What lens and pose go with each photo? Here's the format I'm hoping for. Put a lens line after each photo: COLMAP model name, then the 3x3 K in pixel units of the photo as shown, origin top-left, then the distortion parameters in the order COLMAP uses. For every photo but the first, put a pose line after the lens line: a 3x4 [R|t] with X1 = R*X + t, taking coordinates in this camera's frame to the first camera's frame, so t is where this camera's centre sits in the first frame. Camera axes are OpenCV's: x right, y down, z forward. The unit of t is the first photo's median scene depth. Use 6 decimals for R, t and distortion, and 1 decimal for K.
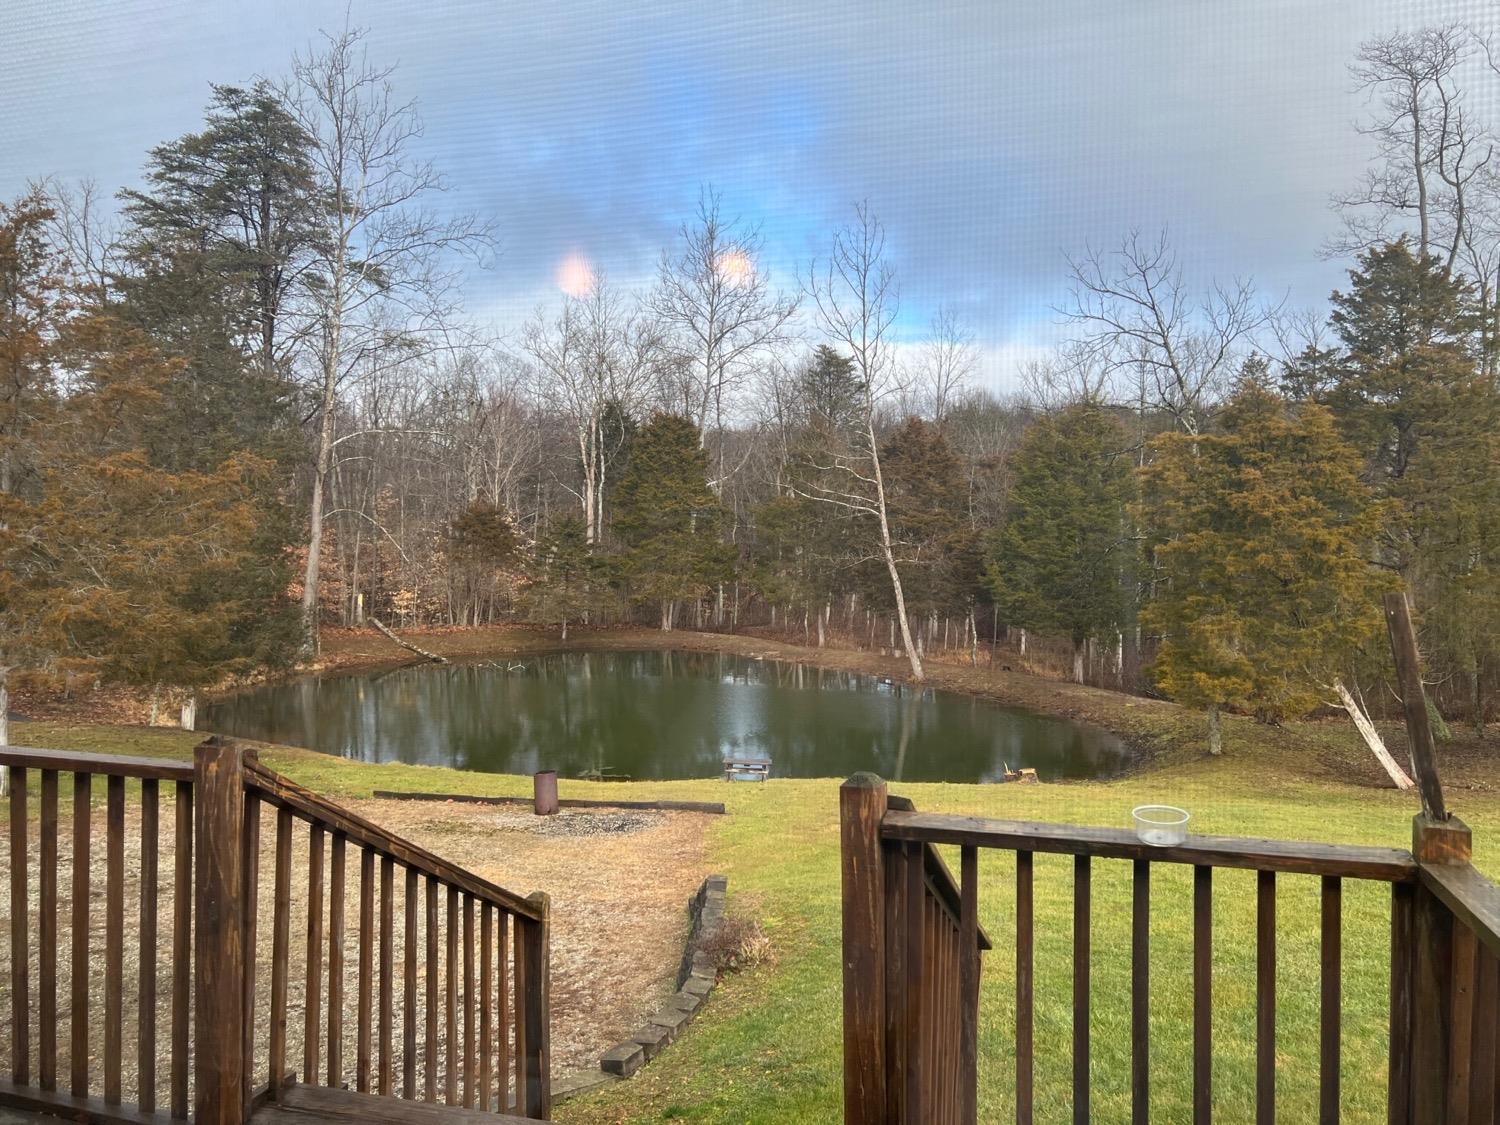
lens RADIAL K [[1118.6, 0, 757.4], [0, 1118.6, 567.3], [0, 0, 1]] dist [0.025350, -0.018766]
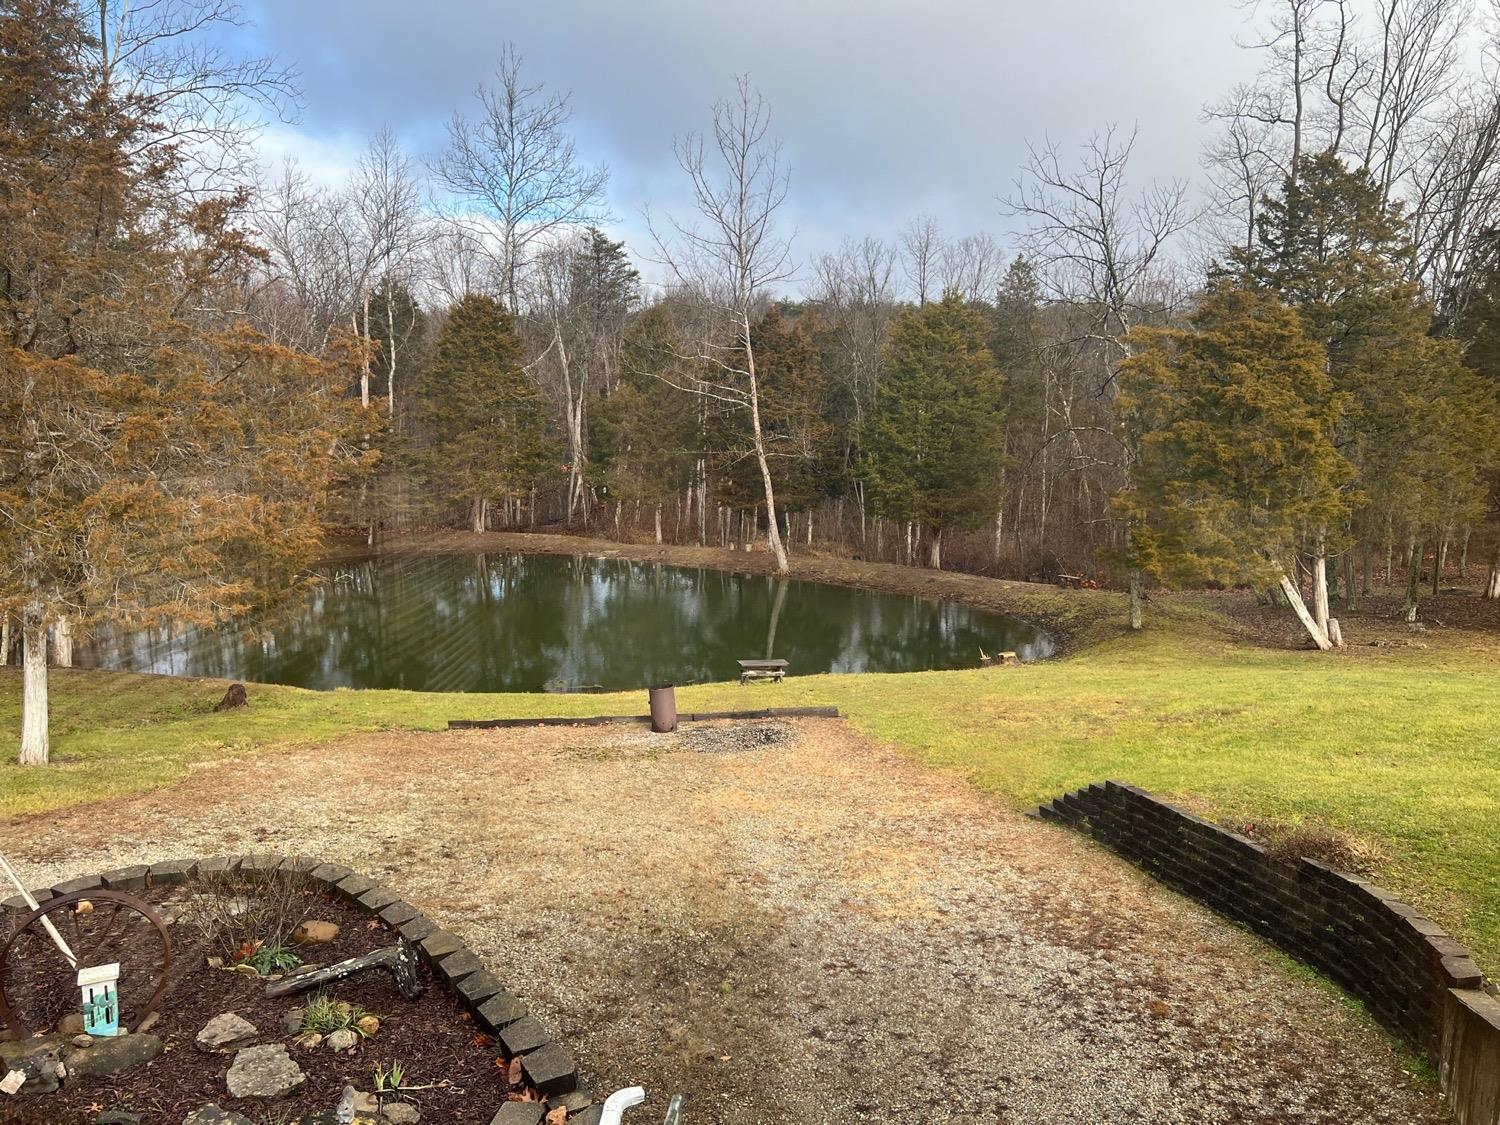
lens RADIAL K [[1118.6, 0, 752.1], [0, 1118.6, 563.5], [0, 0, 1]] dist [0.025350, -0.018766]
pose [[0.960395, -0.039240, 0.275865, -0.180383], [0.014035, 0.995590, 0.092754, -0.001824], [-0.278288, -0.085209, 0.956711, 0.049237]]
